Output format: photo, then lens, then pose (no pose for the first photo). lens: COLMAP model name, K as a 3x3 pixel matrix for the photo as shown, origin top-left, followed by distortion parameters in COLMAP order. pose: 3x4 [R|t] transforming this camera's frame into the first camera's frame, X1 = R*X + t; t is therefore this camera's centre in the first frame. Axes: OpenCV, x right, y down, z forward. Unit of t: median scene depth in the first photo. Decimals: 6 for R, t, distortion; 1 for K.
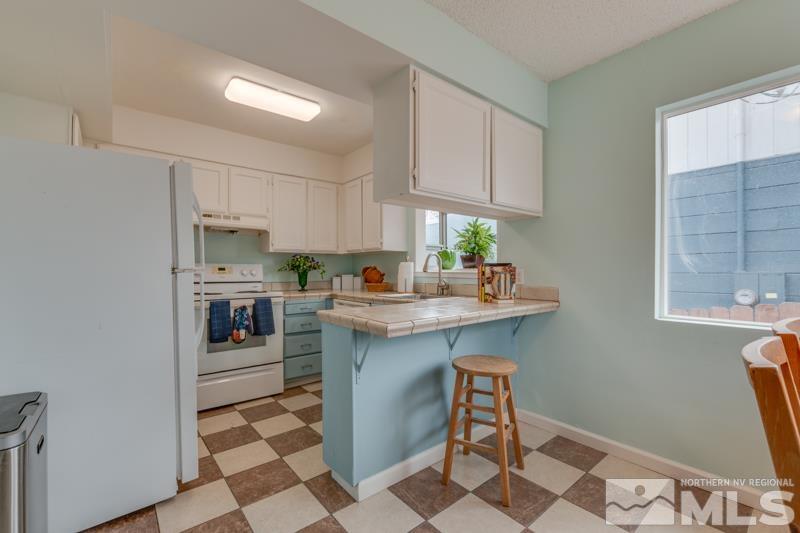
lens RADIAL K [[343.7, 0, 396.7], [0, 343.7, 267.1], [0, 0, 1]] dist [-0.001900, -0.003405]
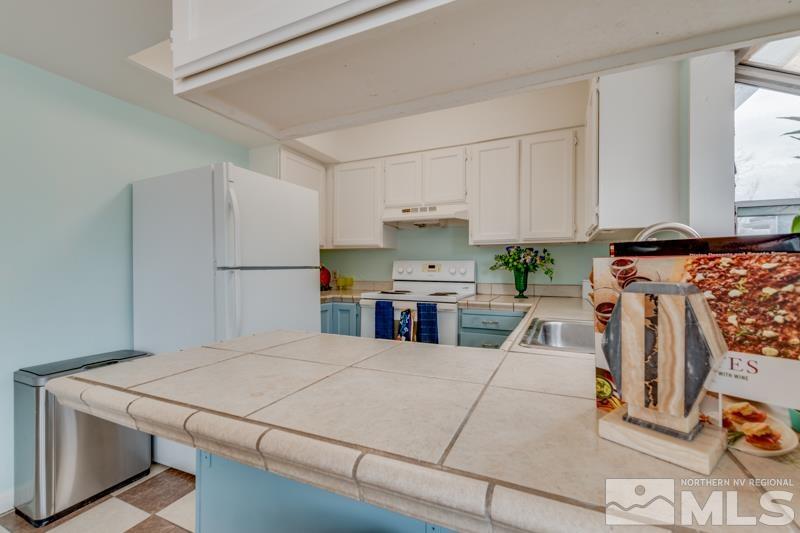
lens RADIAL K [[343.7, 0, 402.0], [0, 343.7, 266.7], [0, 0, 1]] dist [-0.001900, -0.003405]
pose [[0.446566, 0.002586, -0.894747, 0.299712], [0.004900, 0.999974, 0.005336, 0.001068], [0.894737, -0.006768, 0.446542, 0.558467]]
